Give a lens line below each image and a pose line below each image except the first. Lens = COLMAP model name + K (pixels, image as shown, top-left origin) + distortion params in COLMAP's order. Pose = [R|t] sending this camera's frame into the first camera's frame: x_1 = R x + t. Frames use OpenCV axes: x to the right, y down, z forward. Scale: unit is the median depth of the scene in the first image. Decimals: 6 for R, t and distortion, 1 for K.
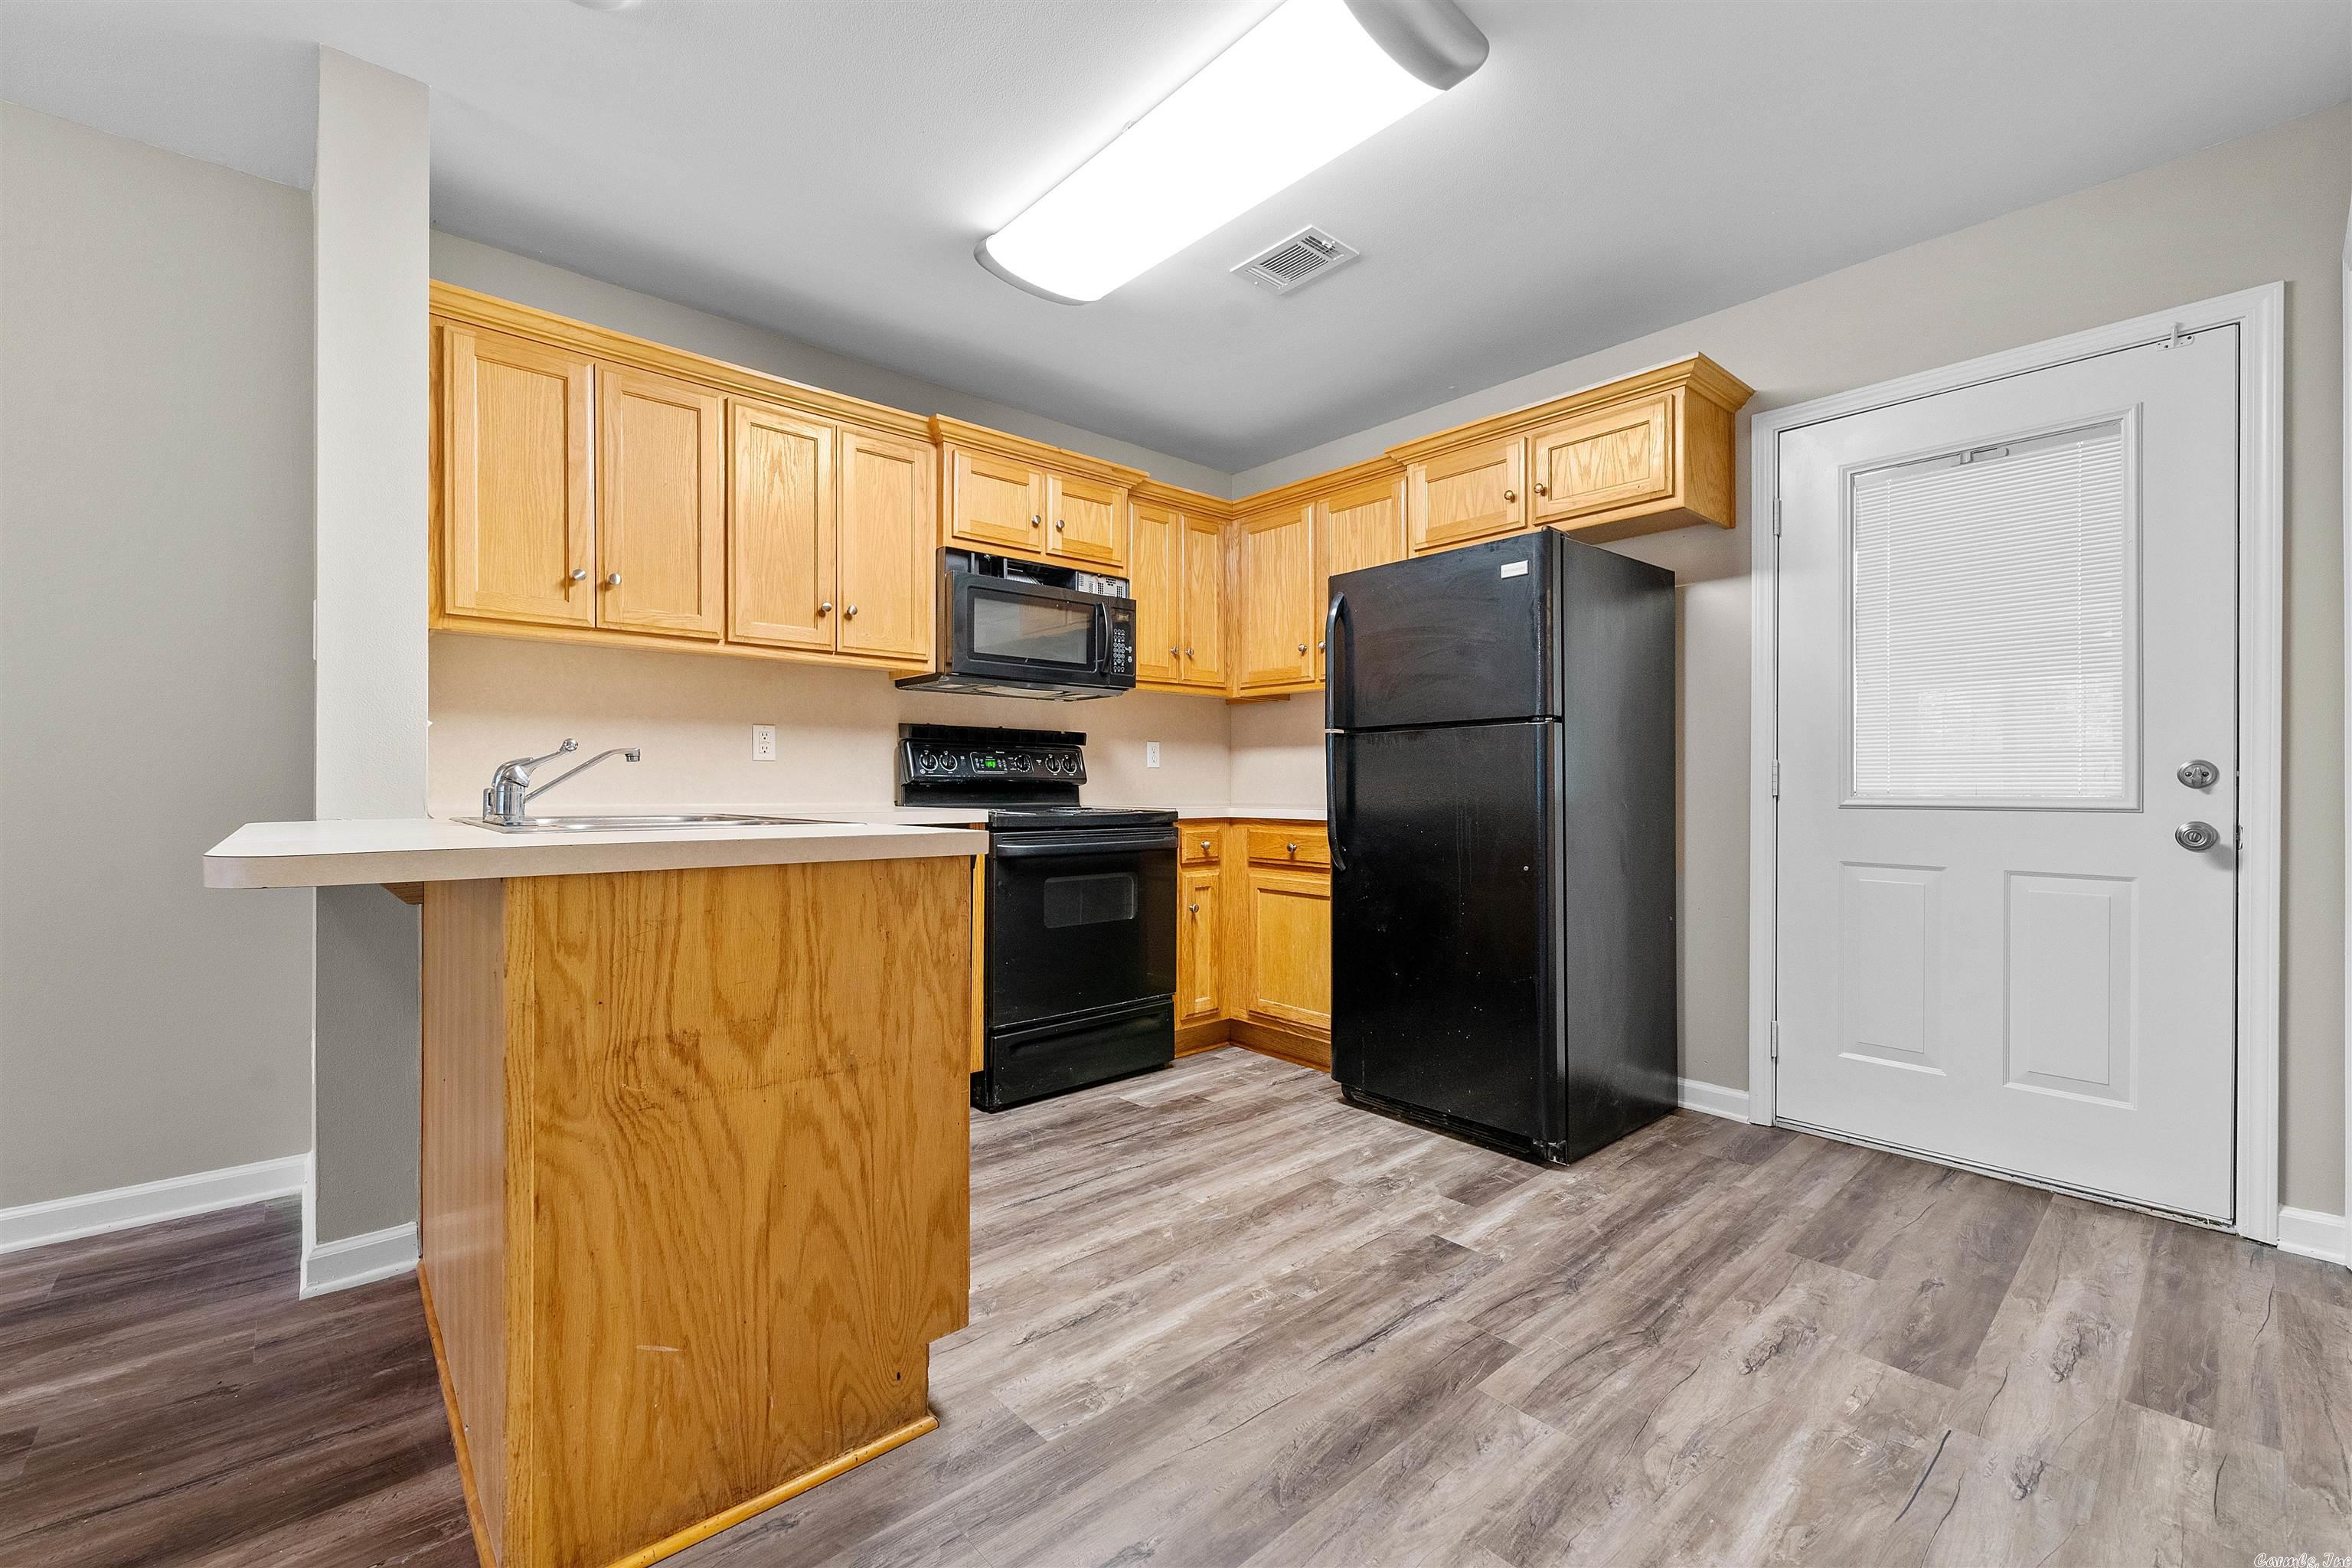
lens RADIAL K [[970.5, 0, 1176.0], [0, 970.5, 784.0], [0, 0, 1]] dist [-0.001288, -0.000319]
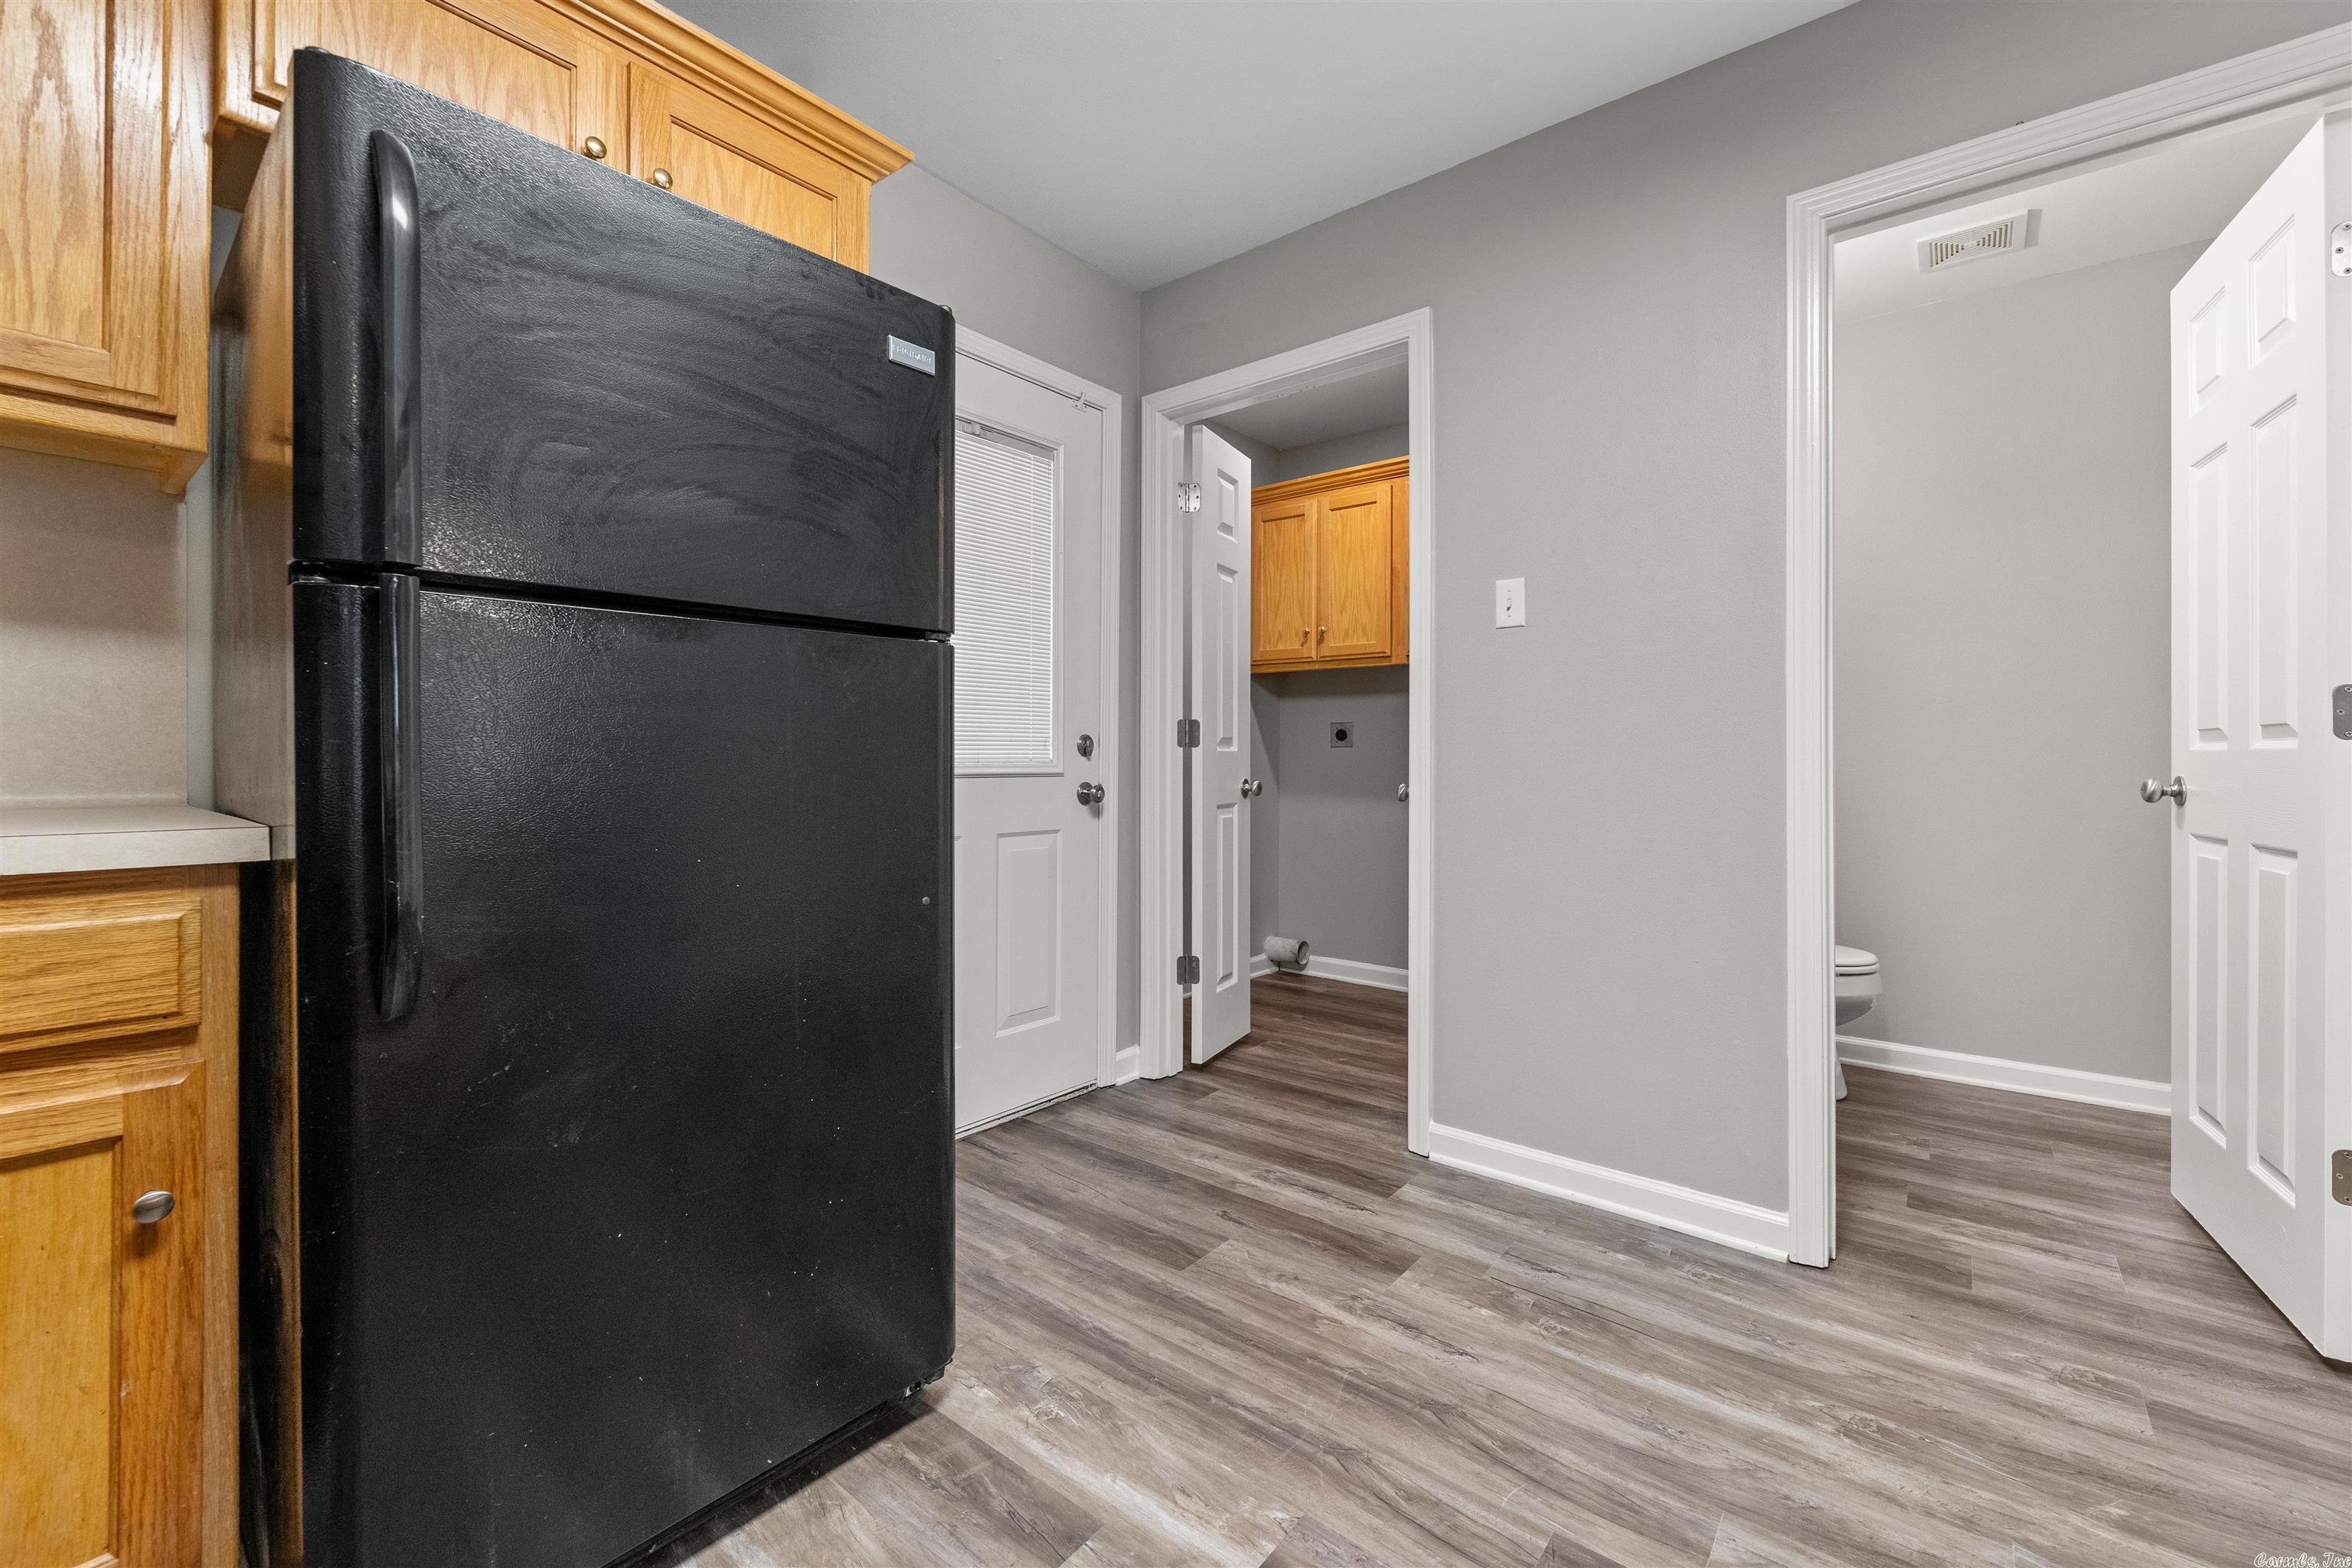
lens RADIAL K [[962.5, 0, 1167.0], [0, 962.5, 760.9], [0, 0, 1]] dist [-0.001438, -0.000692]
pose [[-0.143709, -0.006064, 0.989601, -0.248904], [-0.001155, 0.999982, 0.005960, 0.003194], [-0.989619, -0.000287, -0.143713, 1.133030]]
